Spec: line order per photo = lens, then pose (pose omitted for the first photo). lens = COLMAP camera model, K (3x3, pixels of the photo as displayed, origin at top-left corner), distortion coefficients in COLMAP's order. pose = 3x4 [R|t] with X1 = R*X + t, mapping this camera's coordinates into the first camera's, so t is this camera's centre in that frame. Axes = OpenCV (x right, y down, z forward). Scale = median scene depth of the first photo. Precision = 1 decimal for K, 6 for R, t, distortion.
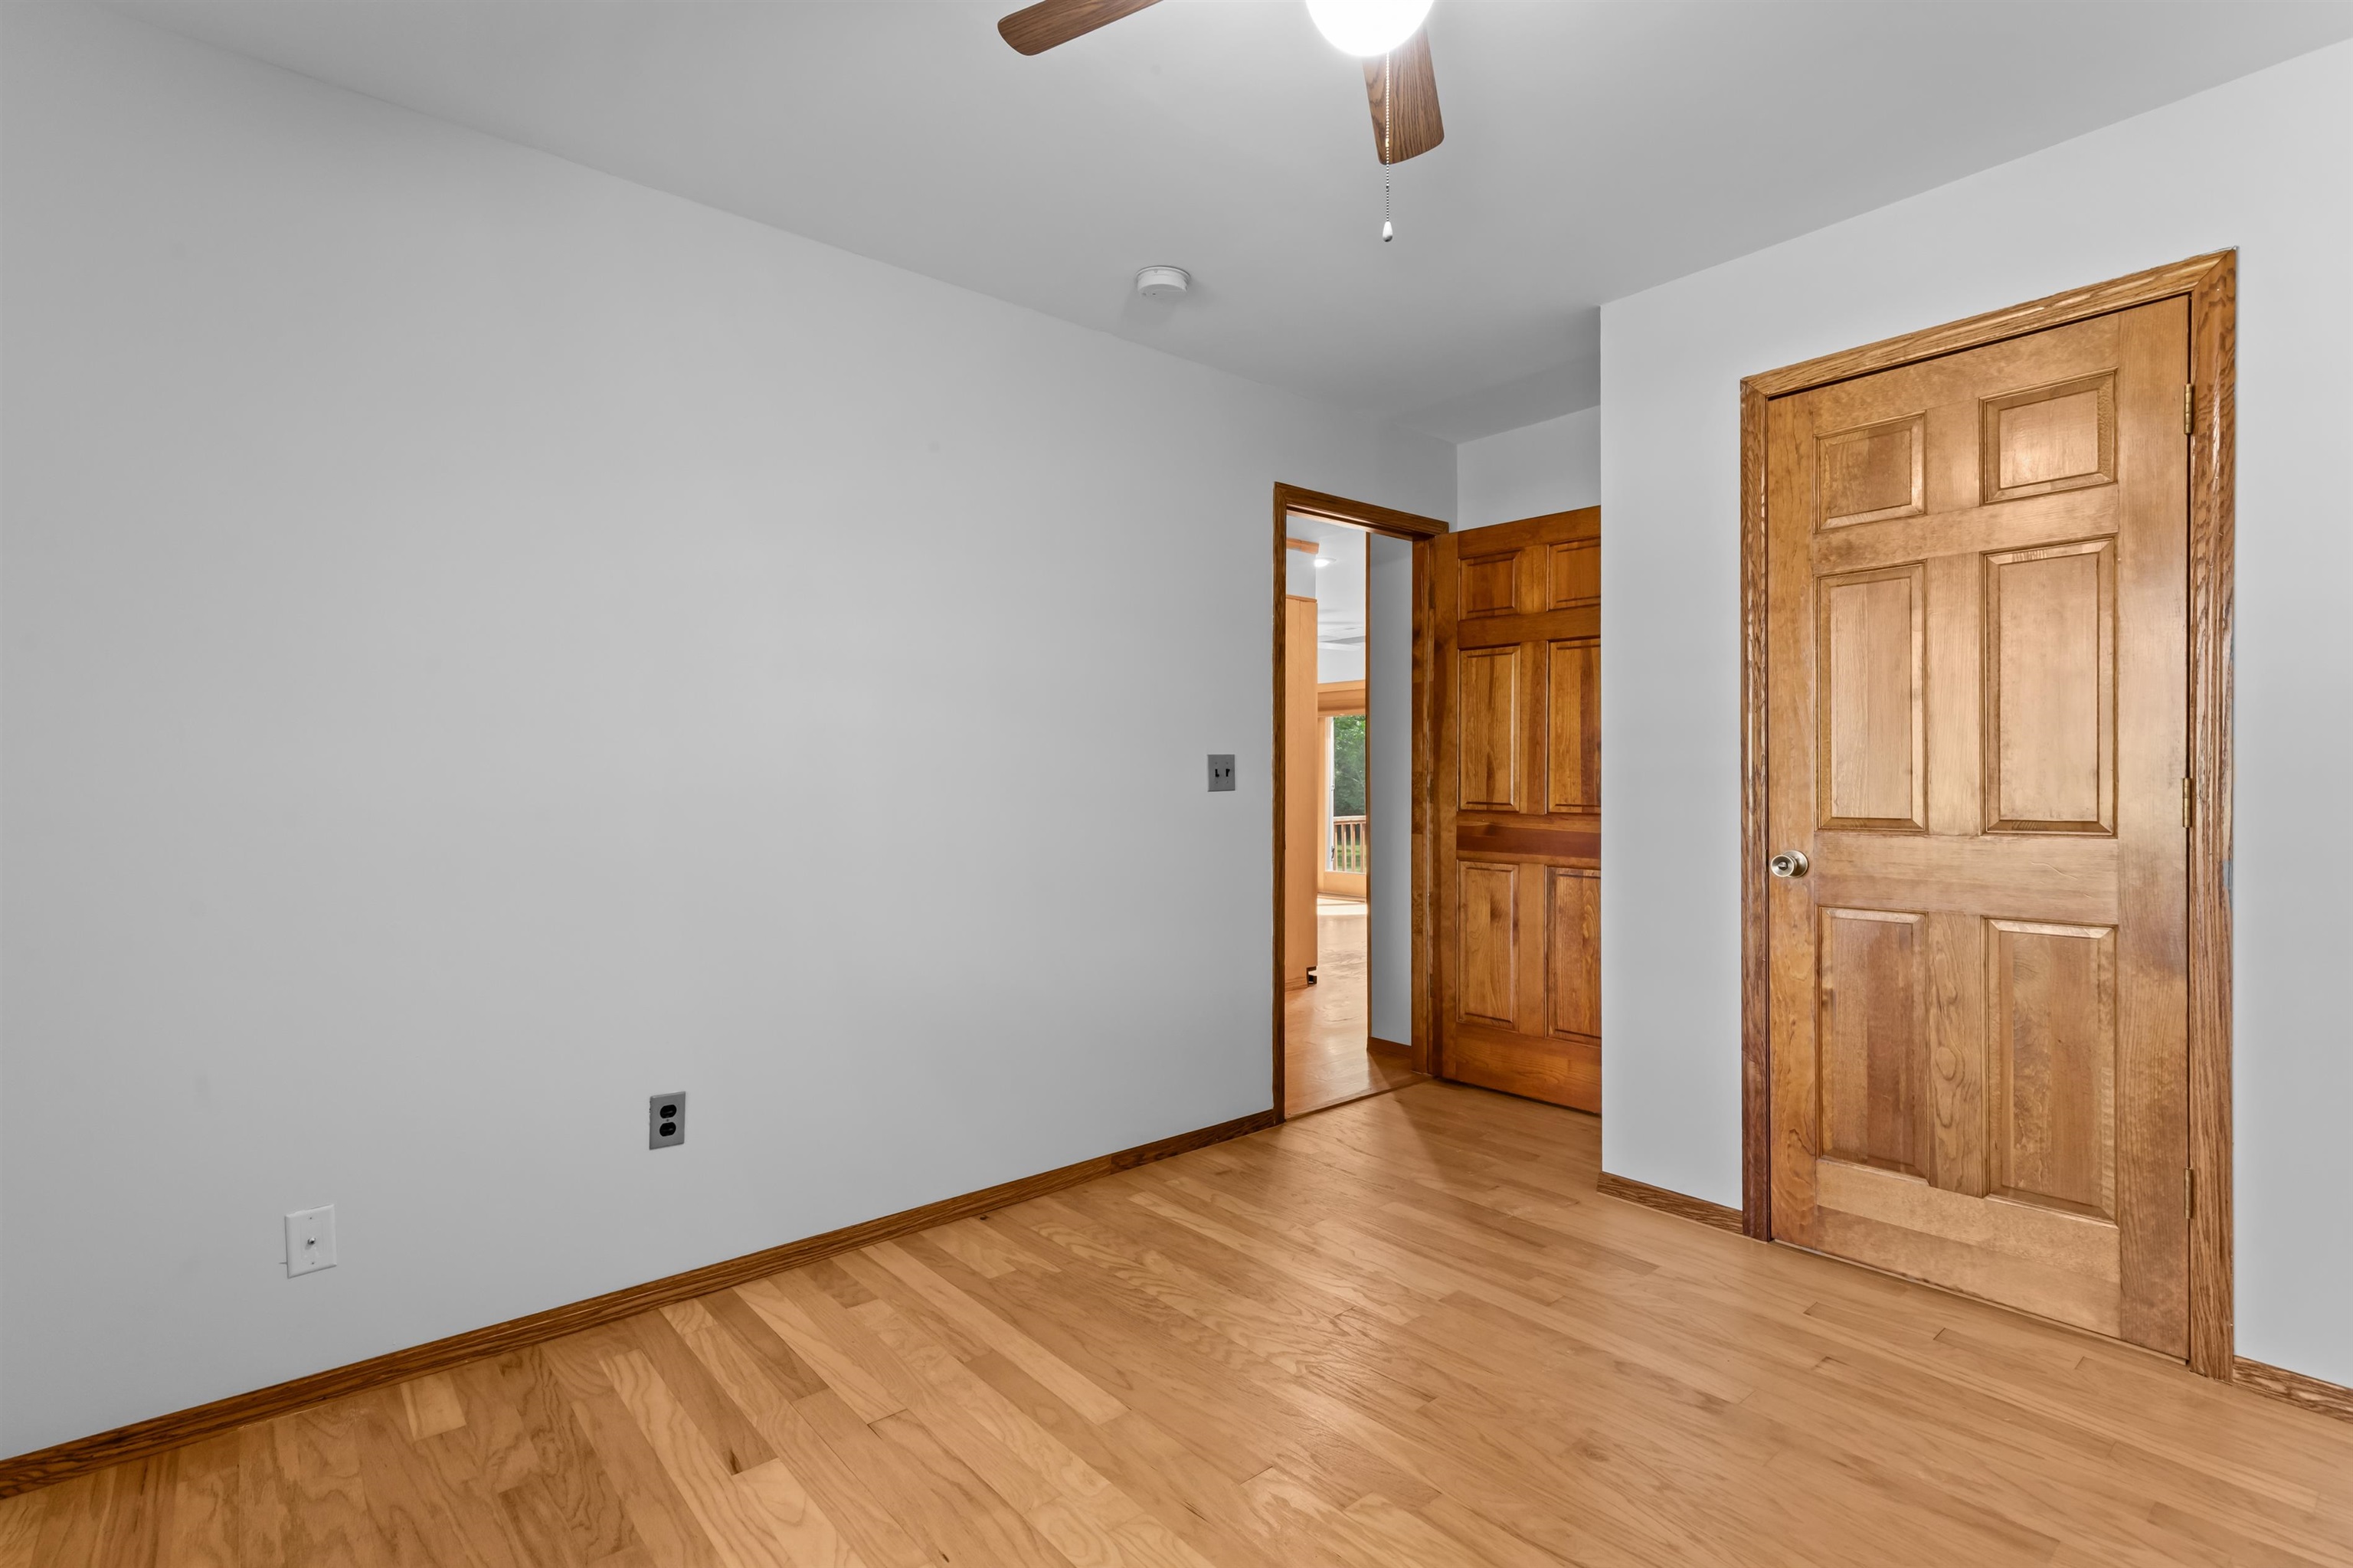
lens RADIAL K [[1066.4, 0, 1180.0], [0, 1066.4, 784.0], [0, 0, 1]] dist [0.008736, -0.000870]
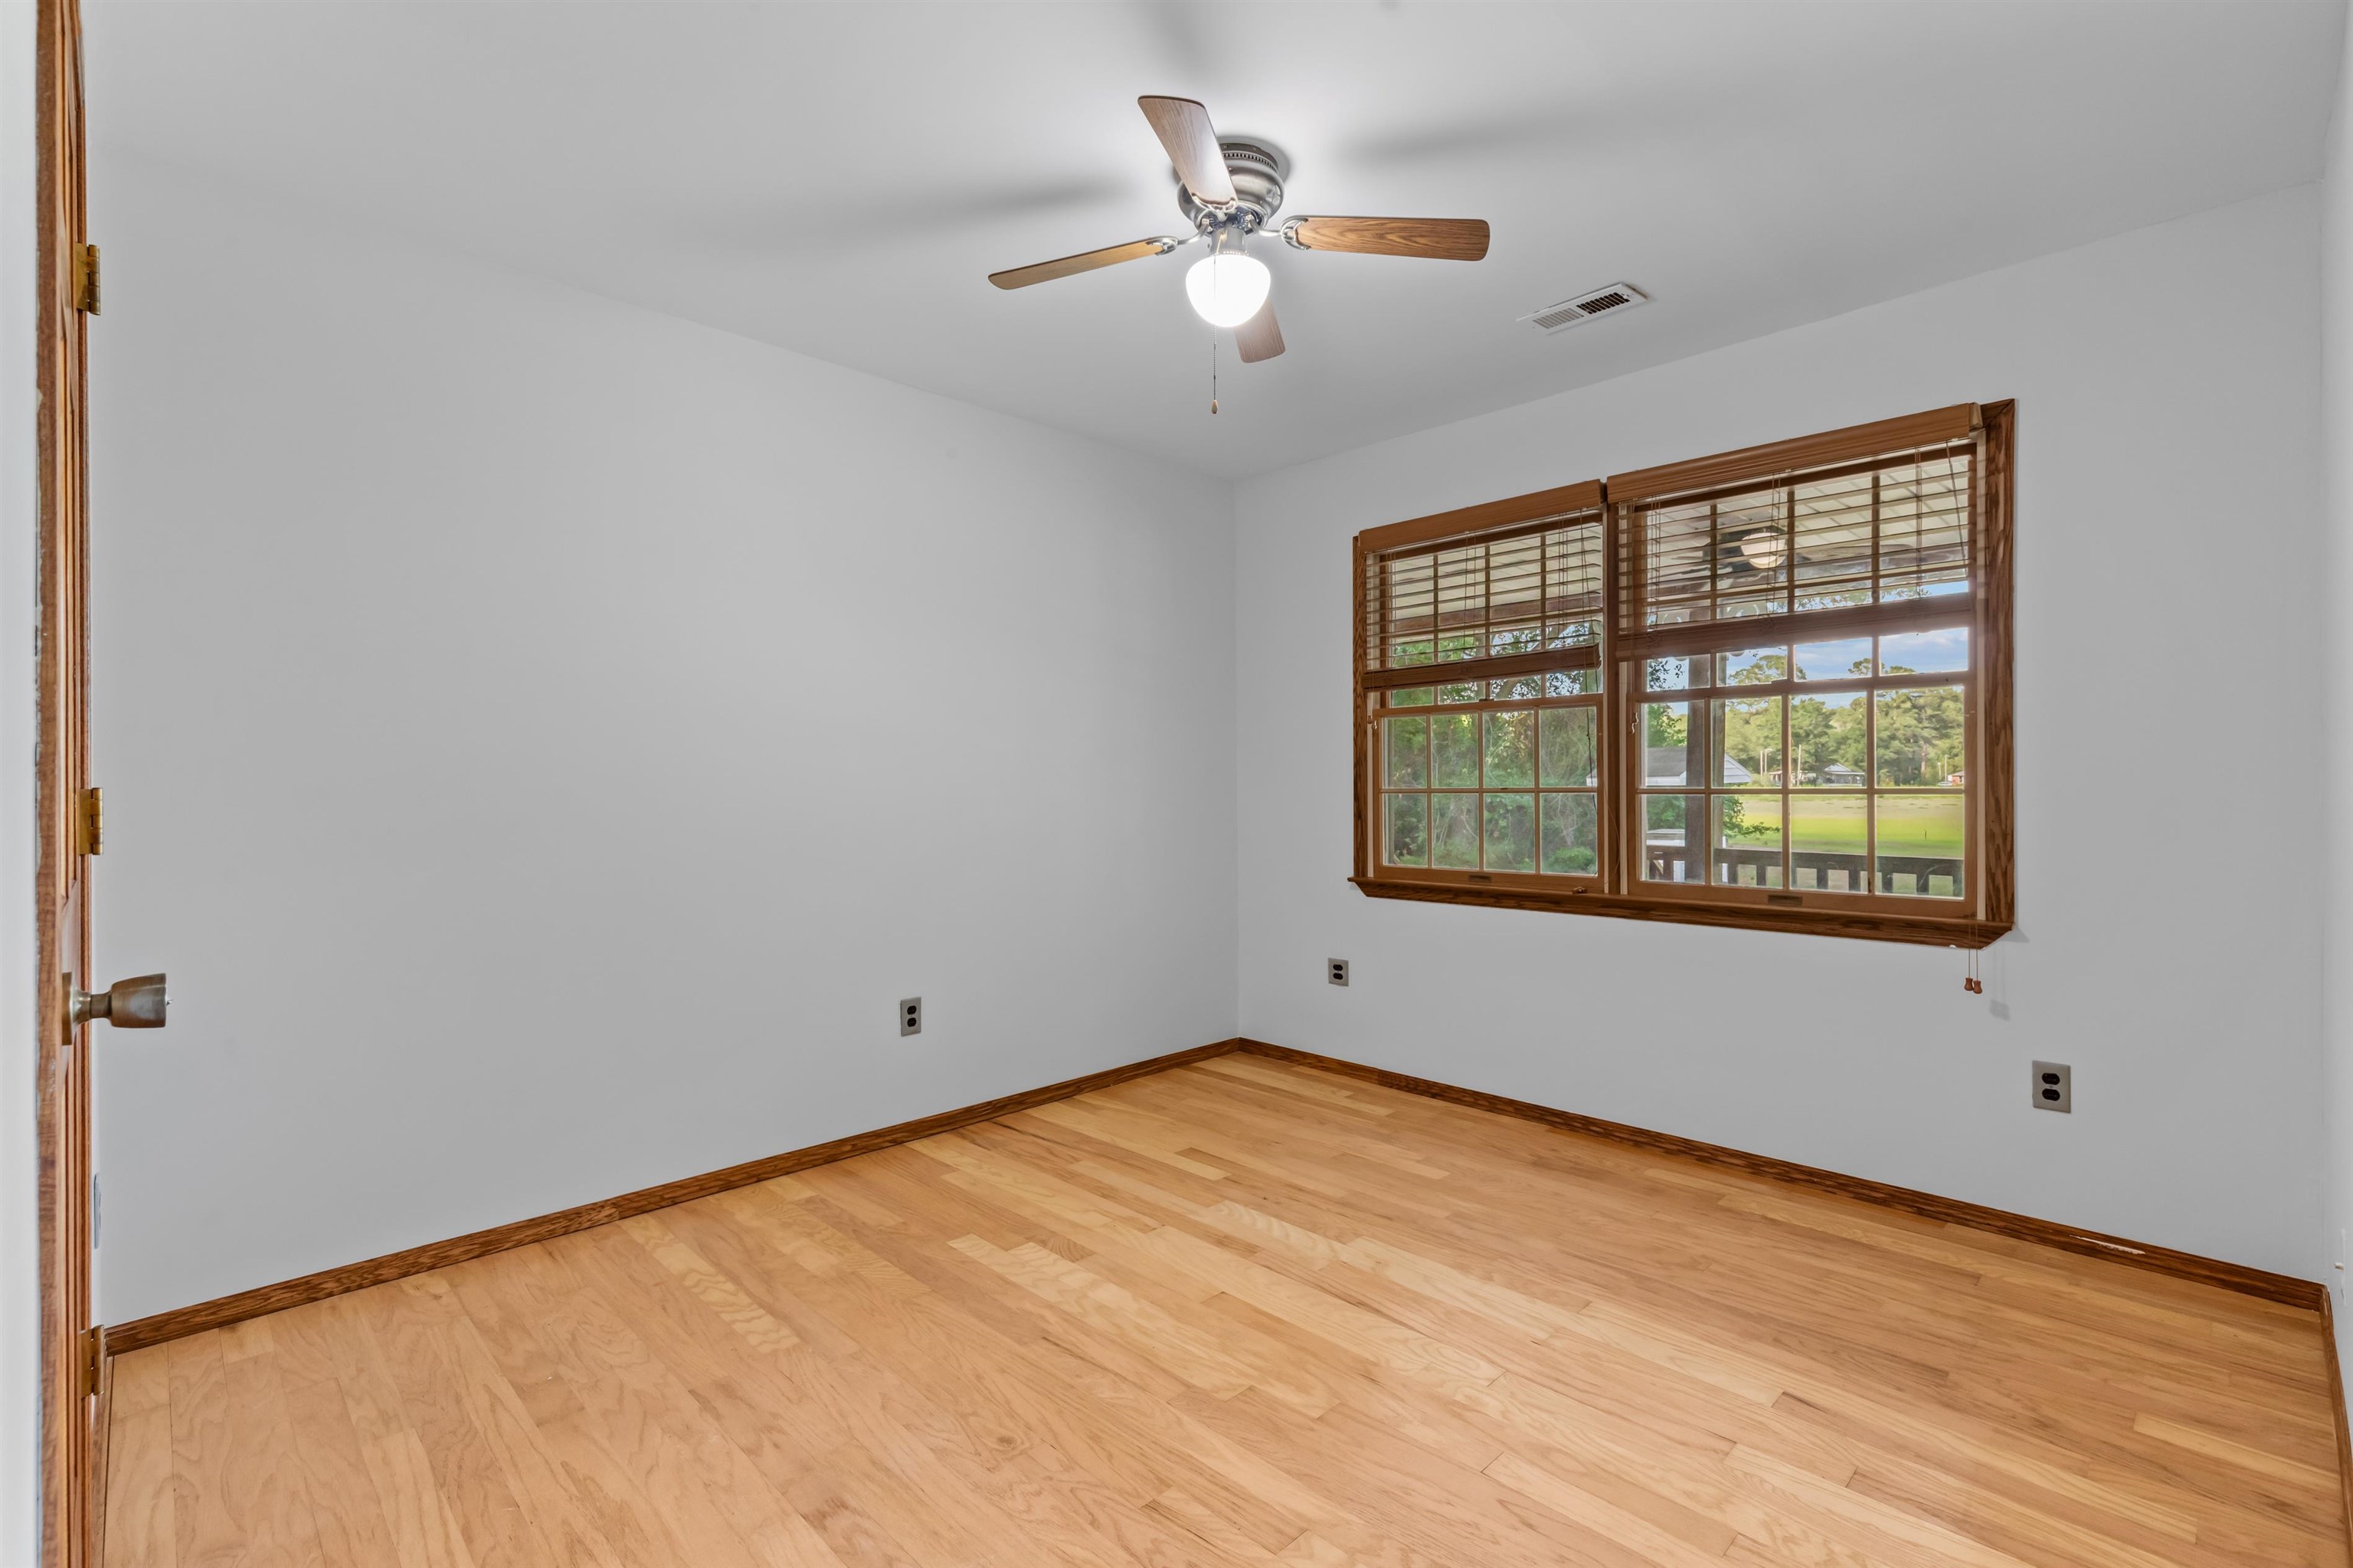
lens RADIAL K [[1066.4, 0, 1171.5], [0, 1066.4, 781.4], [0, 0, 1]] dist [0.008736, -0.000870]
pose [[-0.996872, 0.006944, -0.078728, 0.306818], [0.006784, 0.999974, 0.002291, -0.007430], [0.078742, 0.001750, -0.996893, 2.027853]]
